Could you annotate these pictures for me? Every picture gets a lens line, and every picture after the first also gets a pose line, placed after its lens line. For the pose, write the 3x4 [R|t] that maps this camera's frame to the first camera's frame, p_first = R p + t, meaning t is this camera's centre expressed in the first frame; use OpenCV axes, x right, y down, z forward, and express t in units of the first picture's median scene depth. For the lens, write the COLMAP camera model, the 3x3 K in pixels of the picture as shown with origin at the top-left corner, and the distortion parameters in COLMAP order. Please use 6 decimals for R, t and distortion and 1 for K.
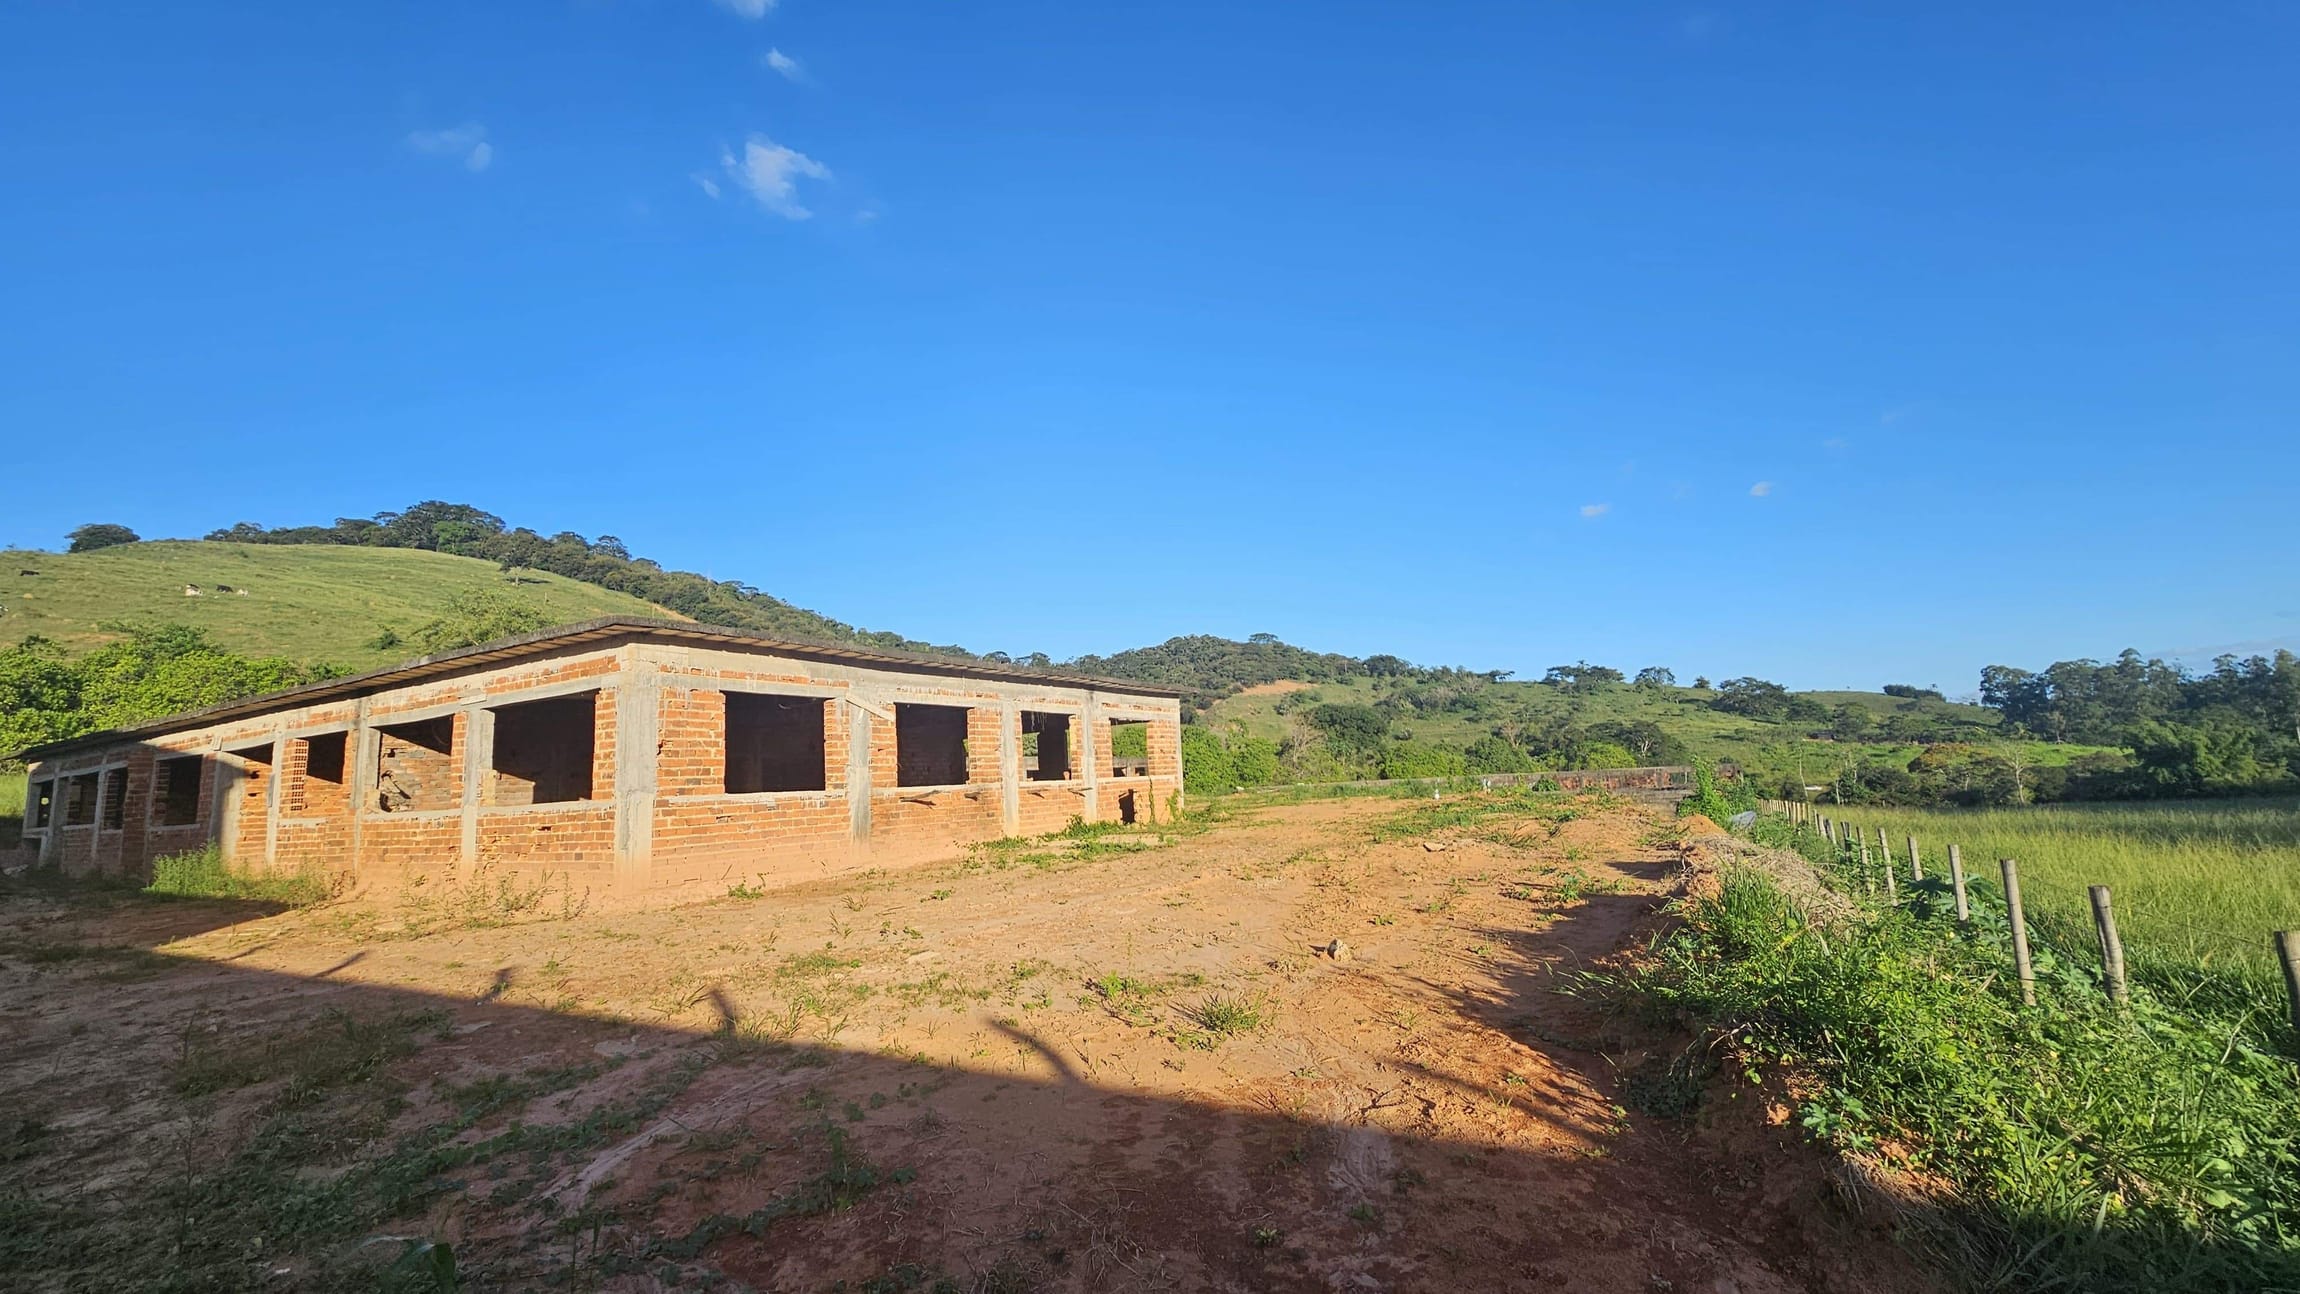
lens RADIAL K [[942.6, 0, 1153.0], [0, 942.6, 648.2], [0, 0, 1]] dist [-0.000999, 0.001122]
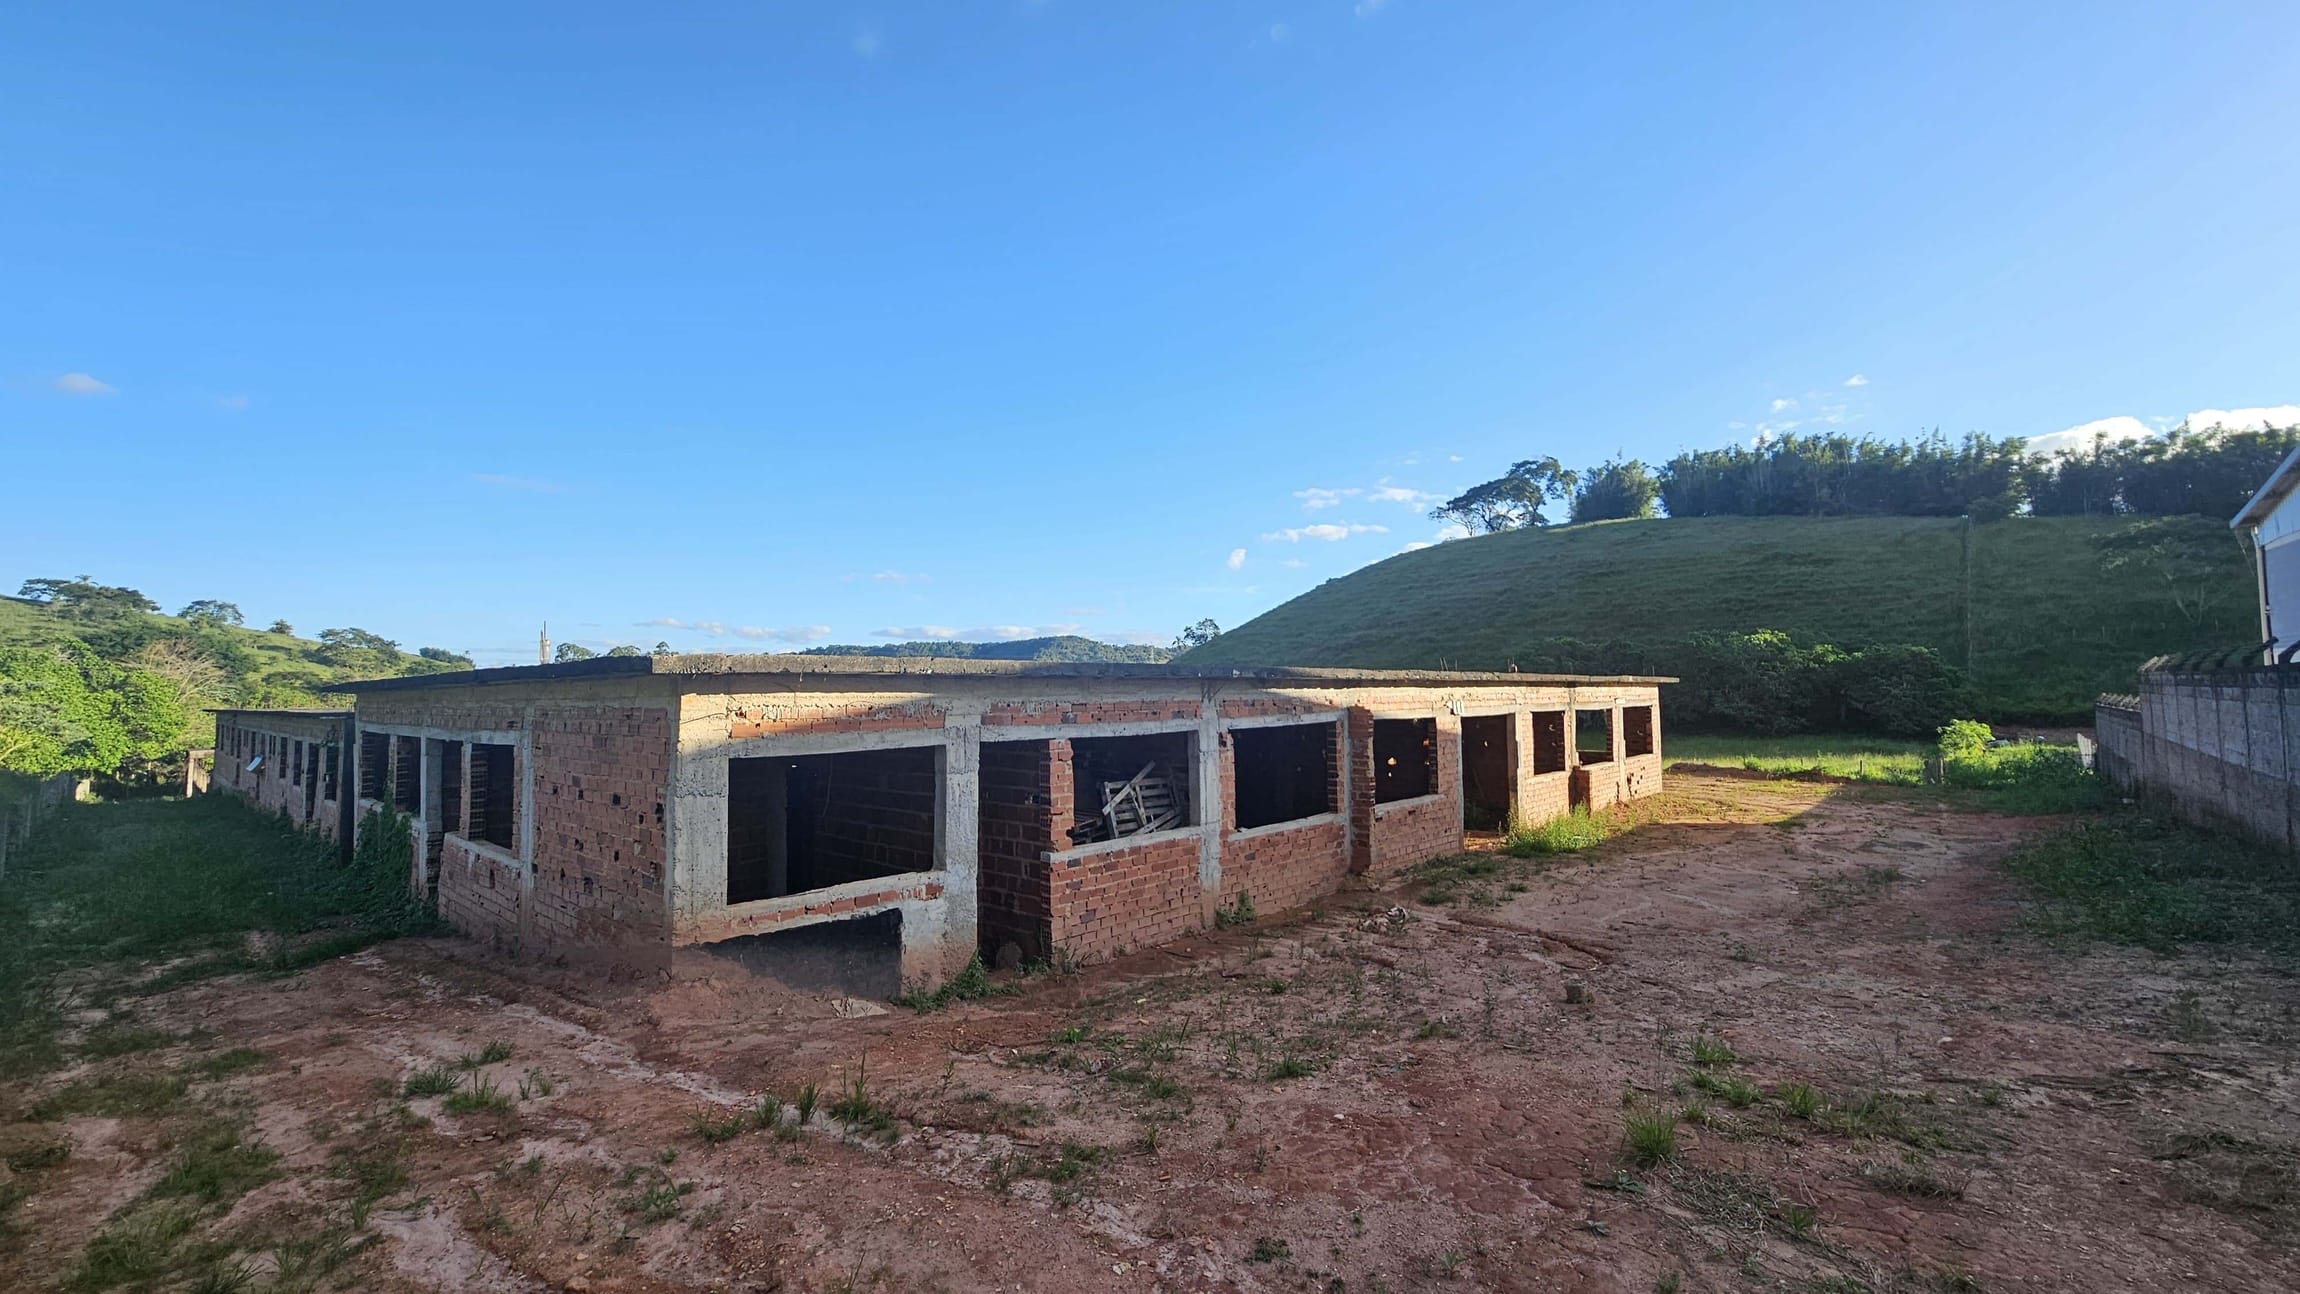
lens RADIAL K [[942.6, 0, 1154.6], [0, 942.6, 646.1], [0, 0, 1]] dist [-0.000999, 0.001122]
pose [[0.203110, 0.101589, 0.973872, -0.325734], [-0.139048, 0.987516, -0.074013, 0.024152], [-0.969233, -0.120382, 0.214700, 0.173697]]
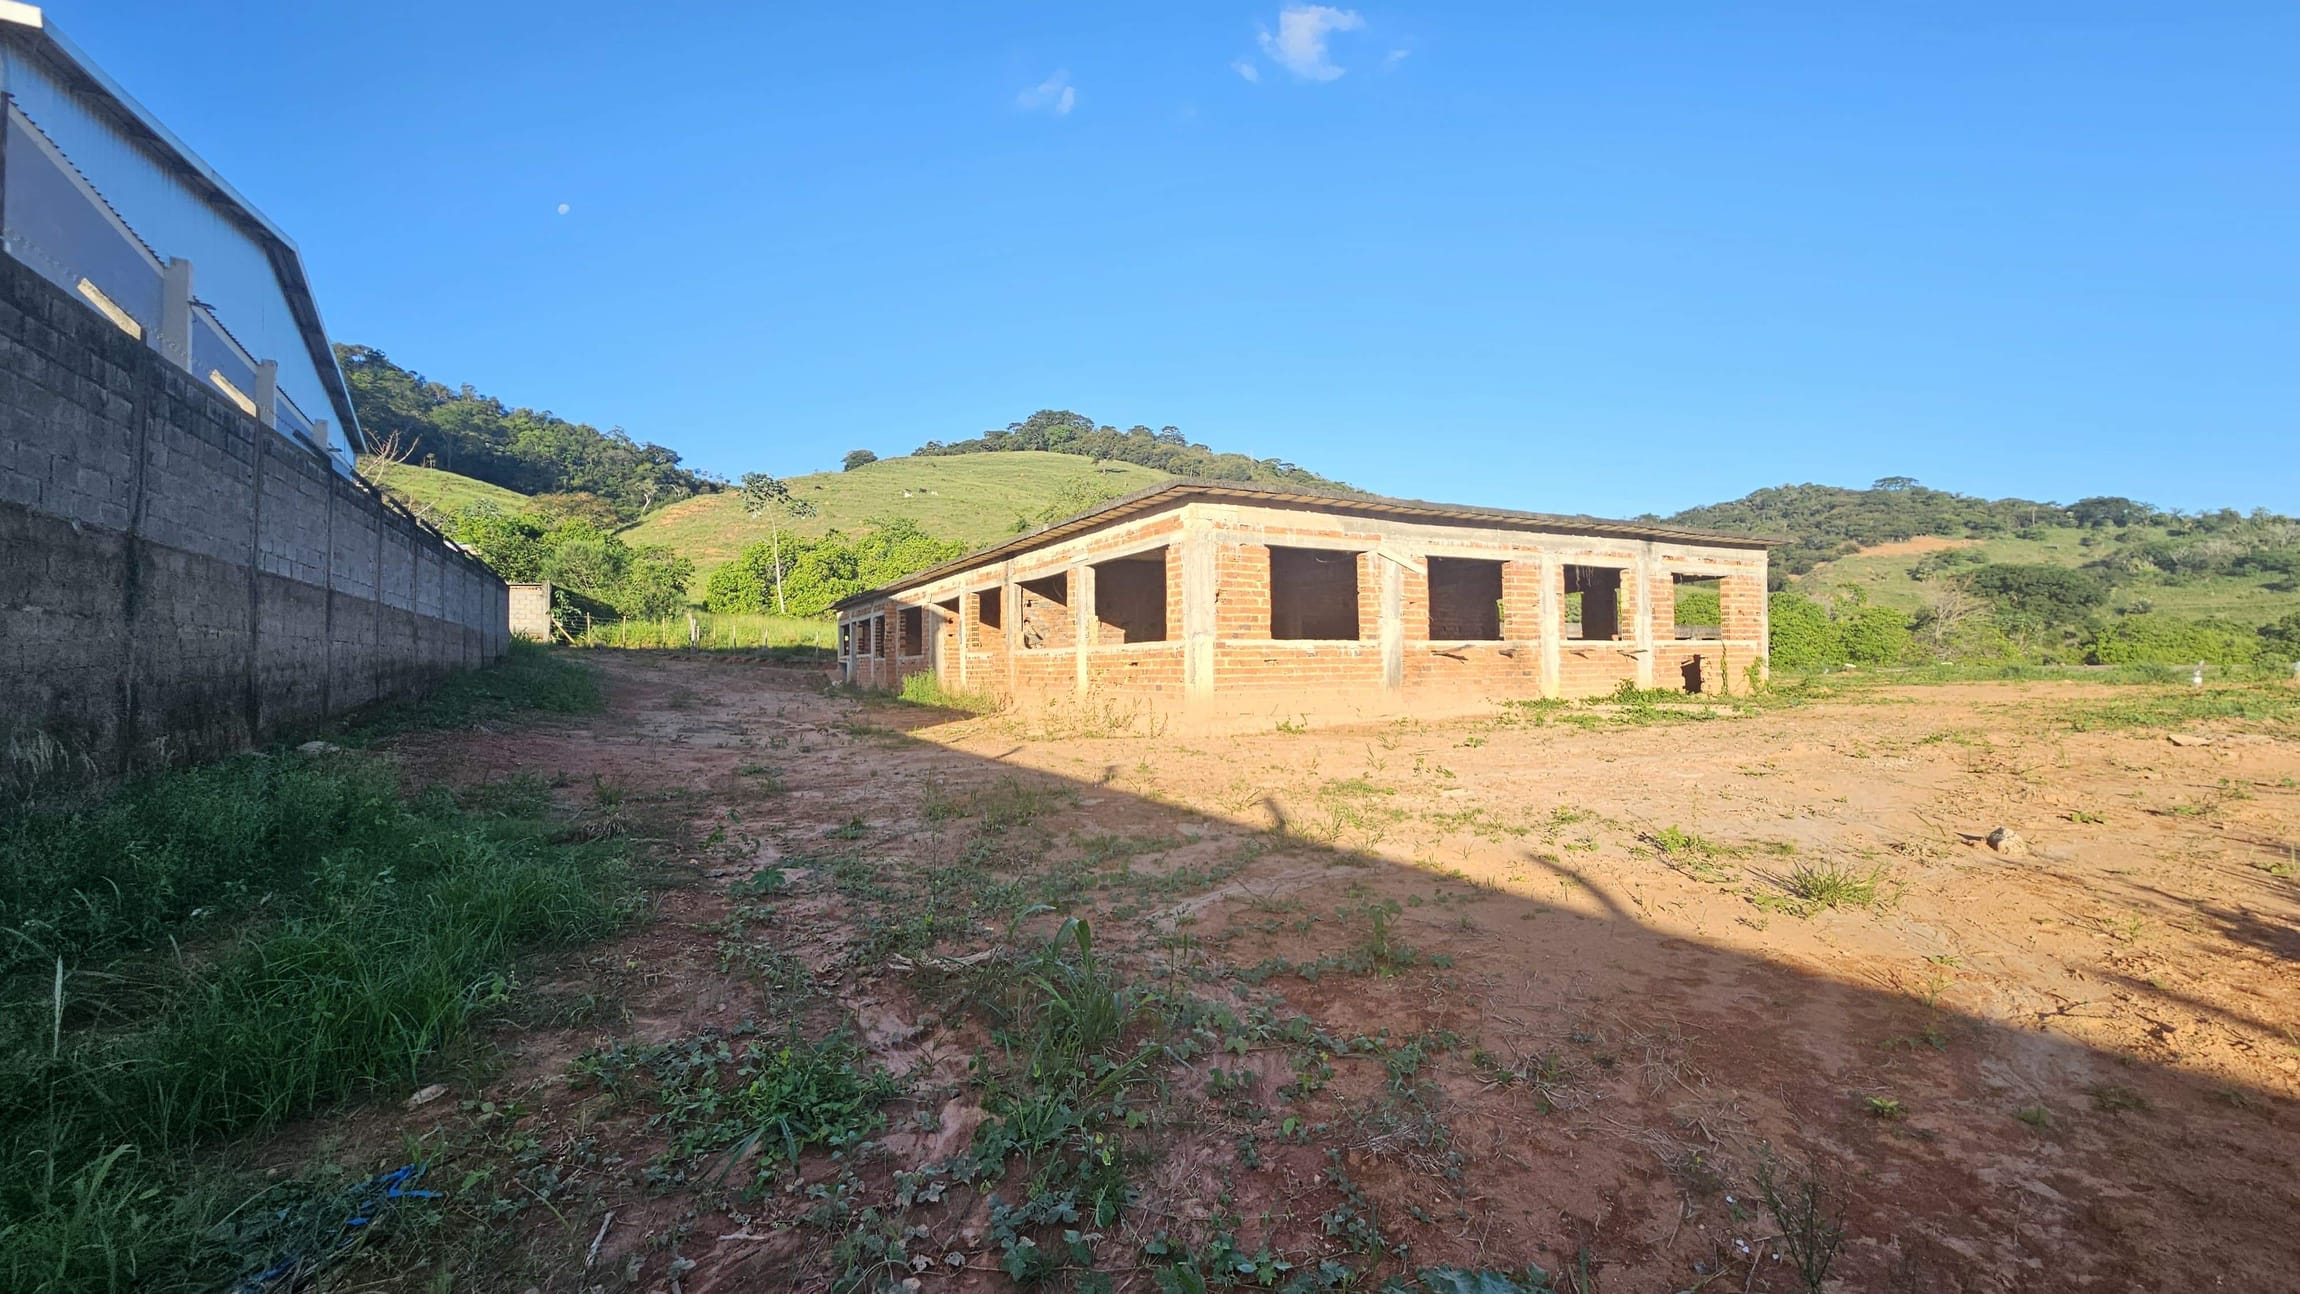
lens RADIAL K [[942.6, 0, 1152.9], [0, 942.6, 646.1], [0, 0, 1]] dist [-0.000999, 0.001122]
pose [[0.854432, 0.030075, -0.518692, -0.000299], [0.040851, 0.991344, 0.124774, 0.002304], [0.517955, -0.127799, 0.845807, 0.000169]]
